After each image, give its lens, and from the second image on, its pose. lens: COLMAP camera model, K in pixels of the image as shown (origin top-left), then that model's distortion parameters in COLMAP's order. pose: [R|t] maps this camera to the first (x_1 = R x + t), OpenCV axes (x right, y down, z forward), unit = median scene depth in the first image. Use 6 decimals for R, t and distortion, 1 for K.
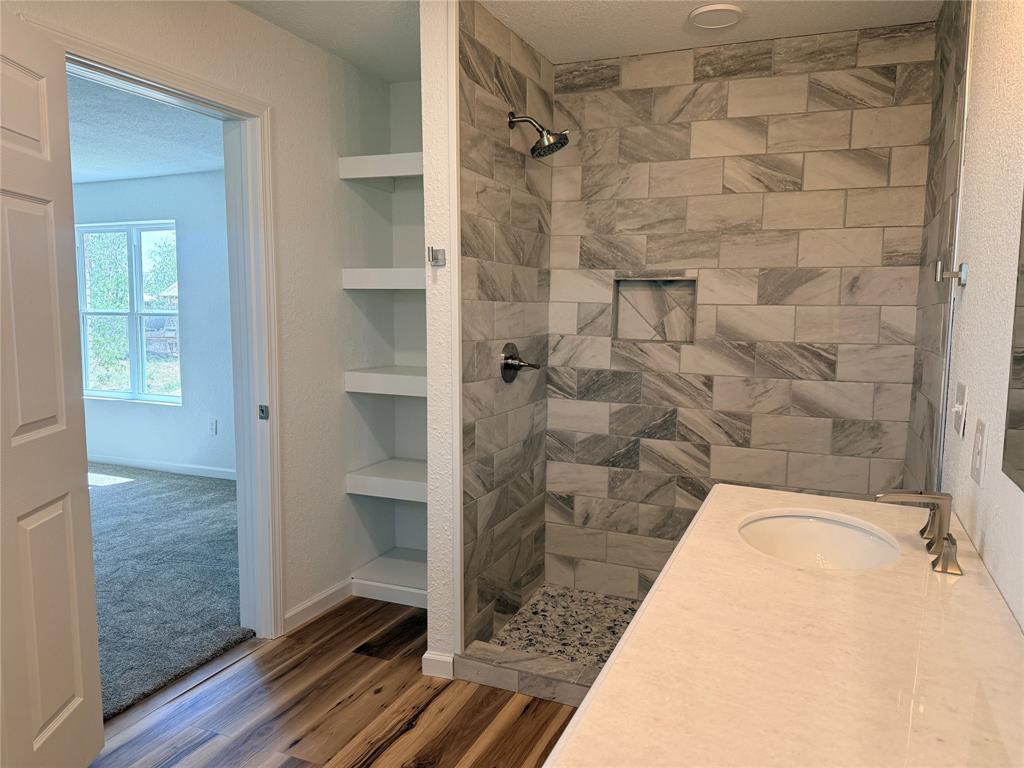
lens RADIAL K [[716.7, 0, 514.0], [0, 716.7, 386.4], [0, 0, 1]] dist [0.071755, -0.104312]
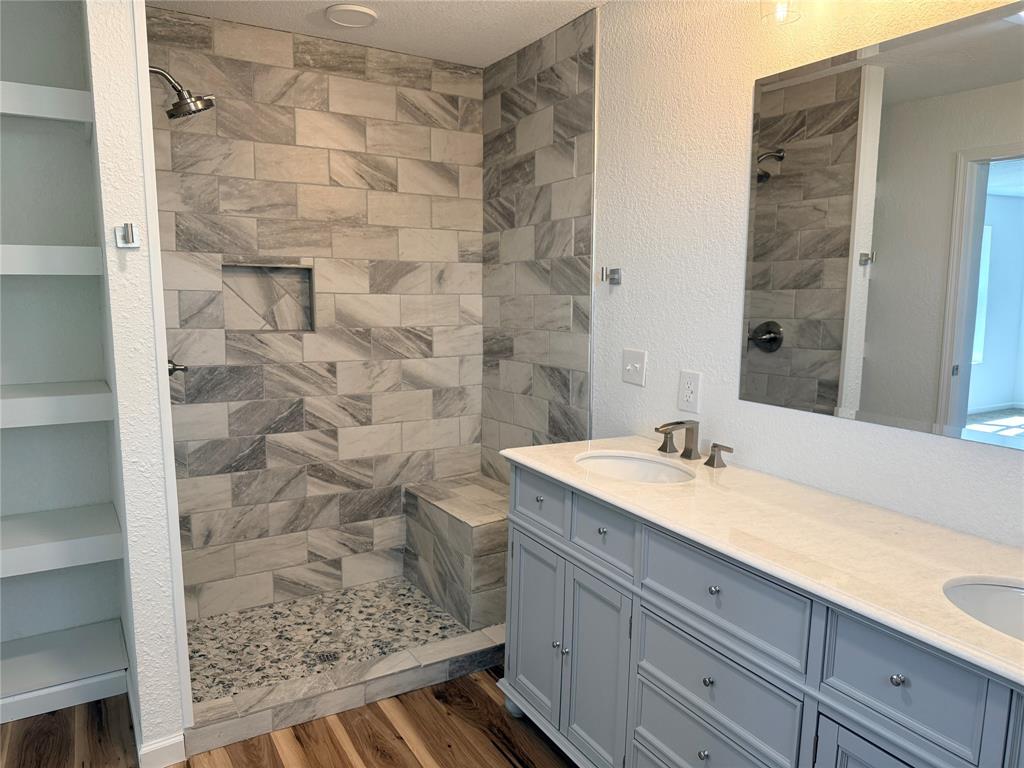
lens RADIAL K [[716.7, 0, 521.6], [0, 716.7, 390.8], [0, 0, 1]] dist [0.071755, -0.104312]
pose [[0.584163, -0.121236, 0.802531, -0.403633], [0.090980, 0.992330, 0.083684, -0.036231], [-0.806521, 0.024130, 0.590713, 0.174040]]
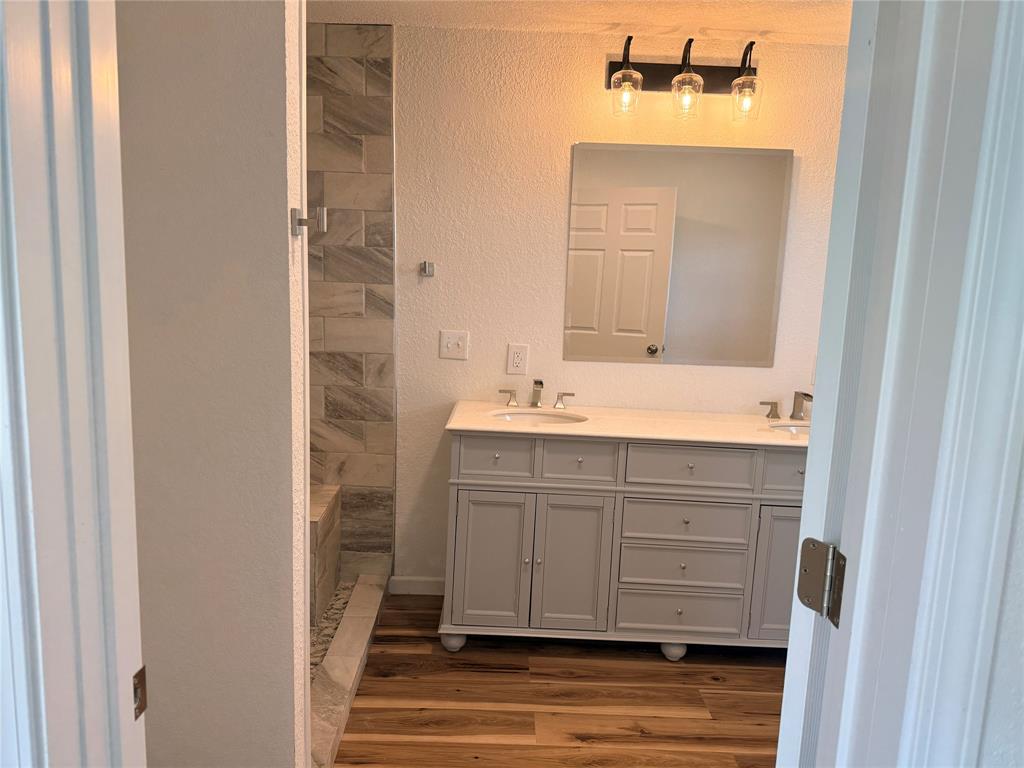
lens RADIAL K [[716.7, 0, 504.1], [0, 716.7, 392.0], [0, 0, 1]] dist [0.071755, -0.104312]
pose [[-0.410227, -0.167906, 0.896393, -0.606843], [0.062495, 0.975419, 0.211309, -0.127725], [-0.909840, 0.142704, -0.389650, 0.905546]]
